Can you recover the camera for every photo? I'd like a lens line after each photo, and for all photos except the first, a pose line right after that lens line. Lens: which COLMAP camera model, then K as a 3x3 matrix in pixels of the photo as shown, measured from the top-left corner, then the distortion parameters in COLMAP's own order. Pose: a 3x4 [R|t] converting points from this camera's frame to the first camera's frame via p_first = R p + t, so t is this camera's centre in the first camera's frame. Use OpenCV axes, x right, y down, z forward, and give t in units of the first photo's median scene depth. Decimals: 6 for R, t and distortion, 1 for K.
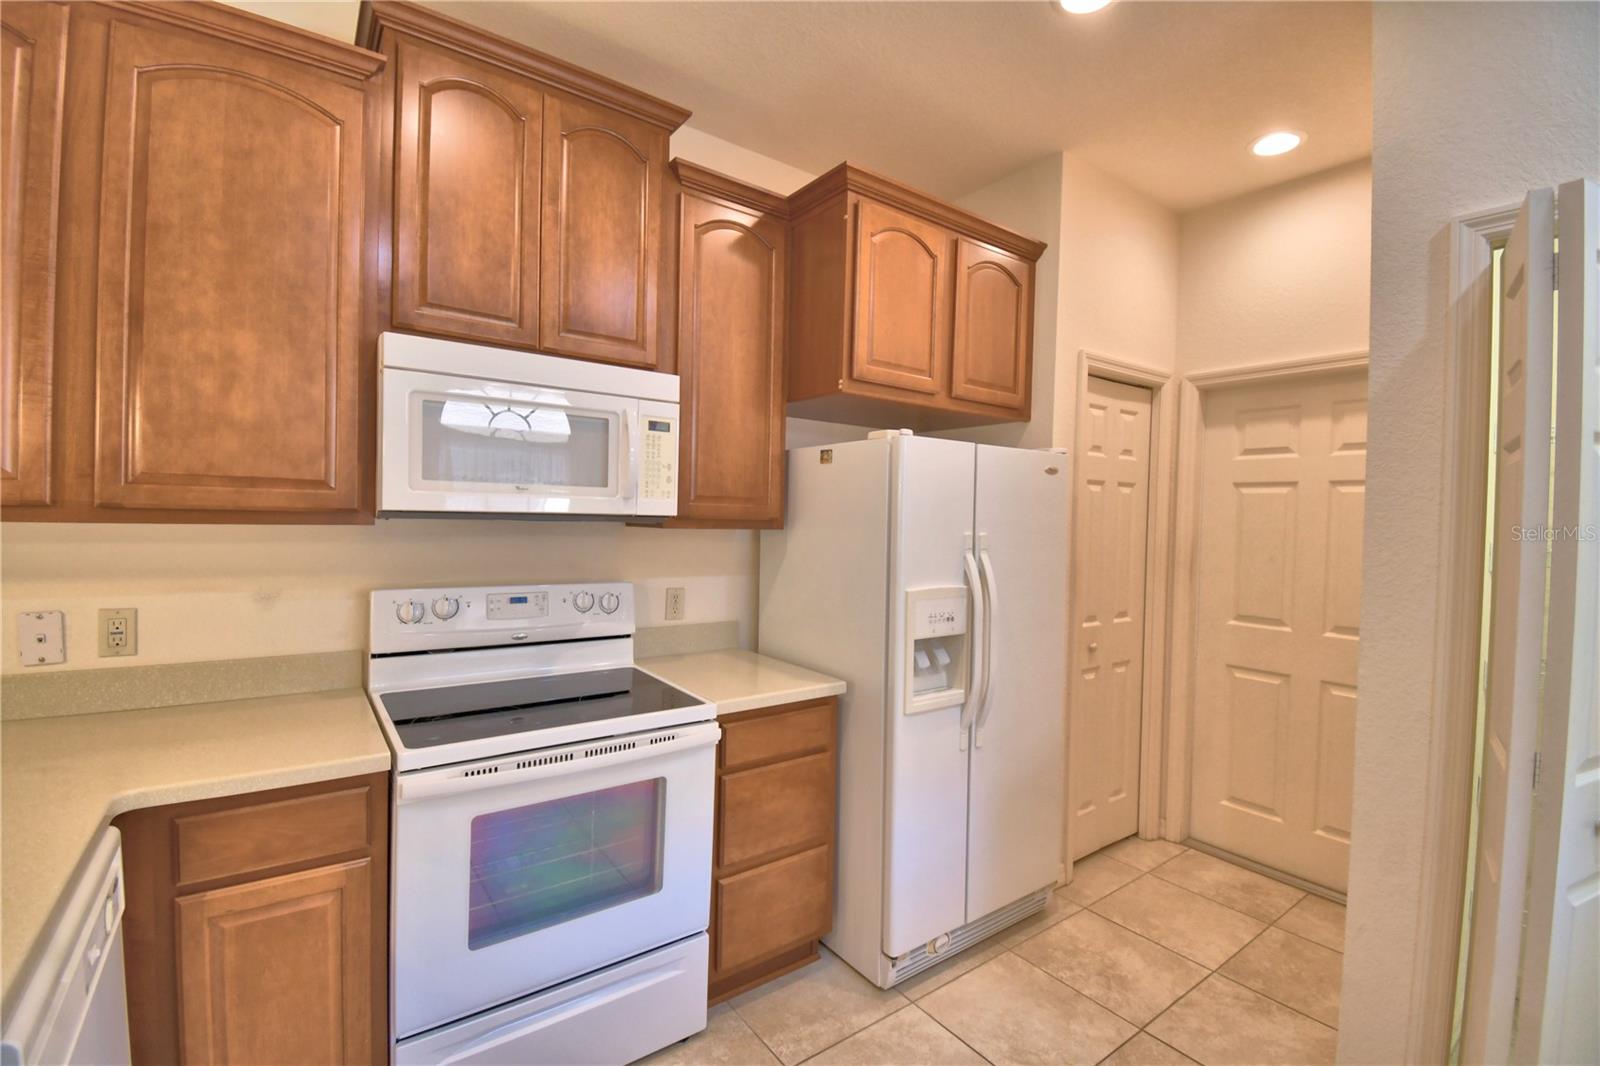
lens RADIAL K [[700.2, 0, 792.9], [0, 700.2, 531.7], [0, 0, 1]] dist [0.023570, -0.026786]
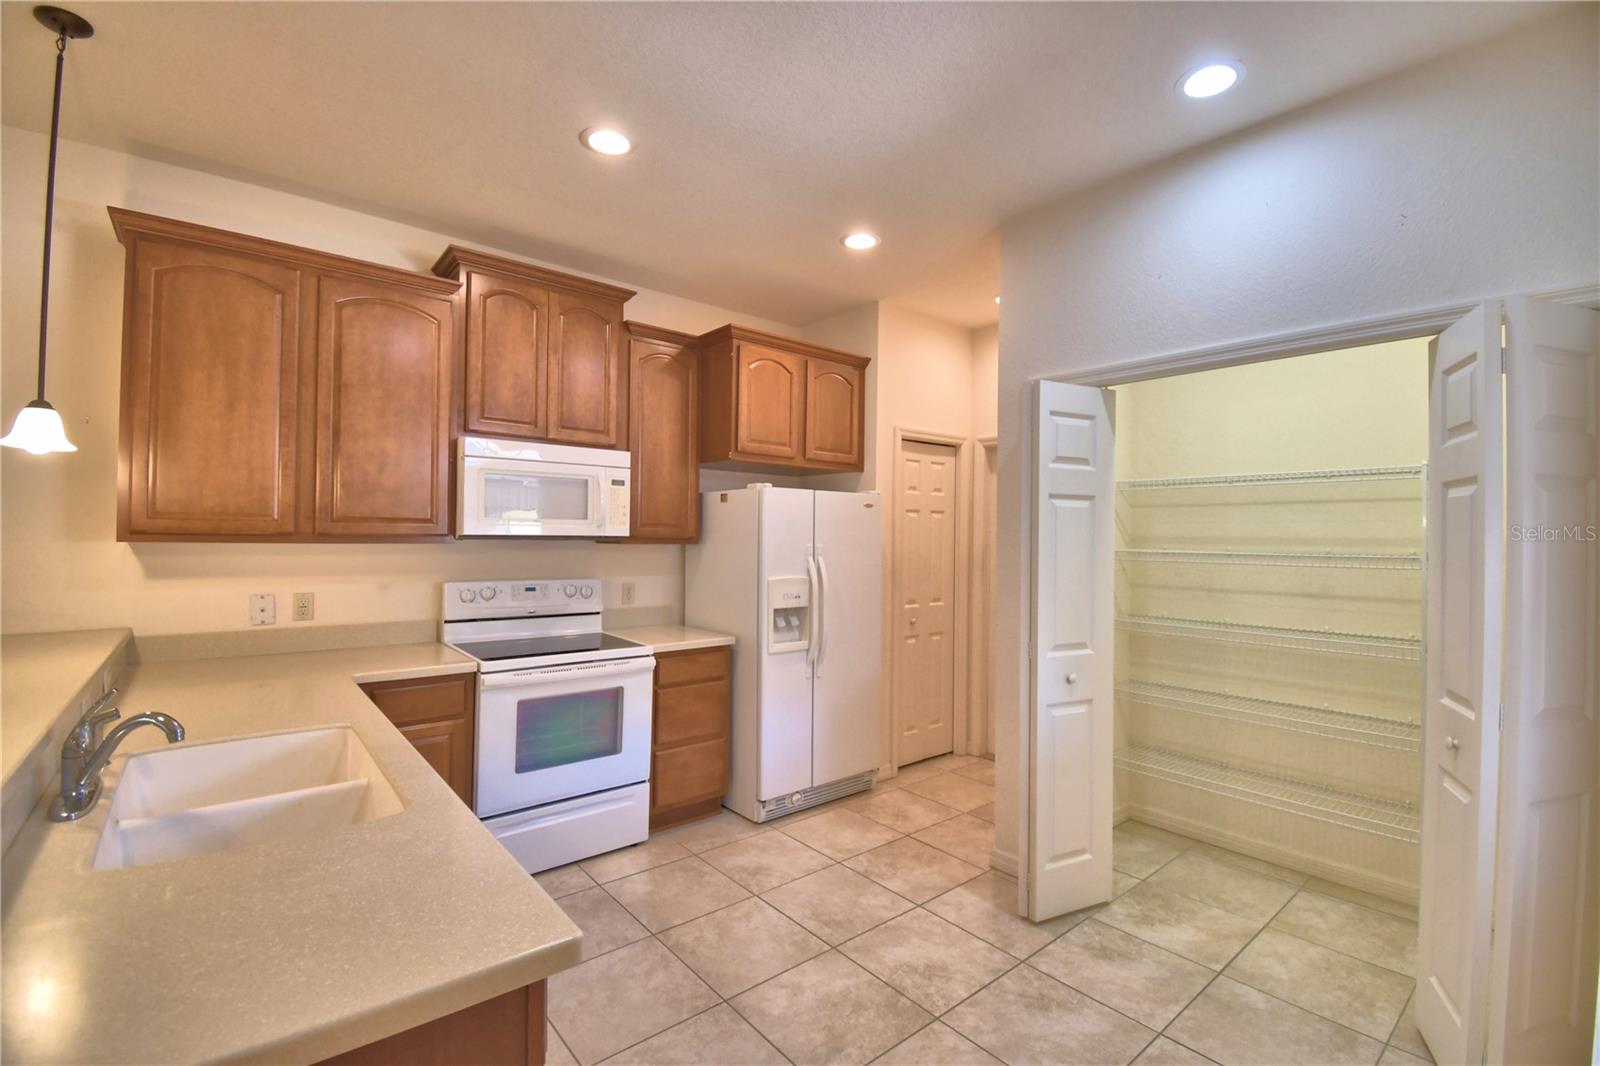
lens RADIAL K [[700.2, 0, 792.9], [0, 700.2, 531.7], [0, 0, 1]] dist [0.023570, -0.026786]
pose [[0.997919, -0.010066, 0.063695, 0.111695], [0.011741, 0.999594, -0.025975, 0.013743], [-0.063407, 0.026669, 0.997631, -0.658390]]
